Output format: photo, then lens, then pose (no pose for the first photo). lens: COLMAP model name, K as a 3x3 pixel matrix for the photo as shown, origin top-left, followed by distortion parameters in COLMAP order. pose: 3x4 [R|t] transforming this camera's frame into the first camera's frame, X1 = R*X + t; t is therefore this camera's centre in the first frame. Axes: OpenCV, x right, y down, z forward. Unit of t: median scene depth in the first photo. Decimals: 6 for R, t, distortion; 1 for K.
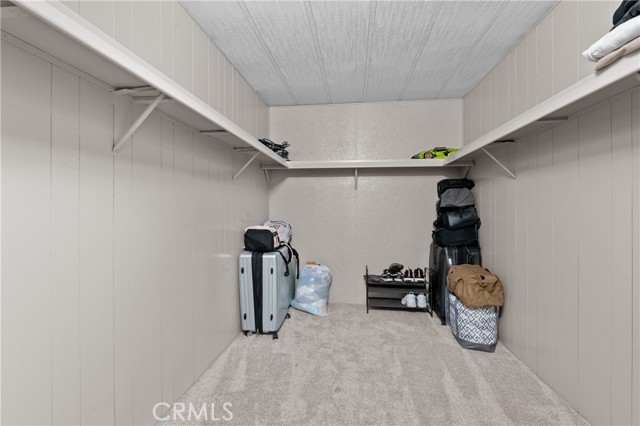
lens RADIAL K [[279.4, 0, 317.6], [0, 279.4, 210.9], [0, 0, 1]] dist [0.004464, -0.000448]
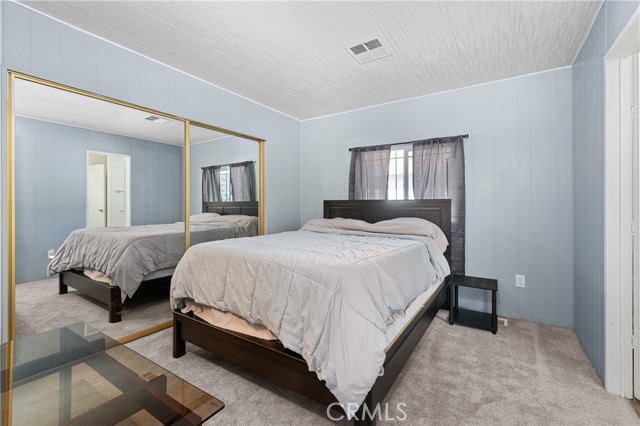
lens RADIAL K [[279.4, 0, 320.8], [0, 279.4, 206.1], [0, 0, 1]] dist [0.004464, -0.000448]
pose [[0.907188, -0.007730, -0.420655, -0.042753], [0.004947, 0.999958, -0.007707, 0.004996], [0.420697, 0.004911, 0.907188, -0.313277]]
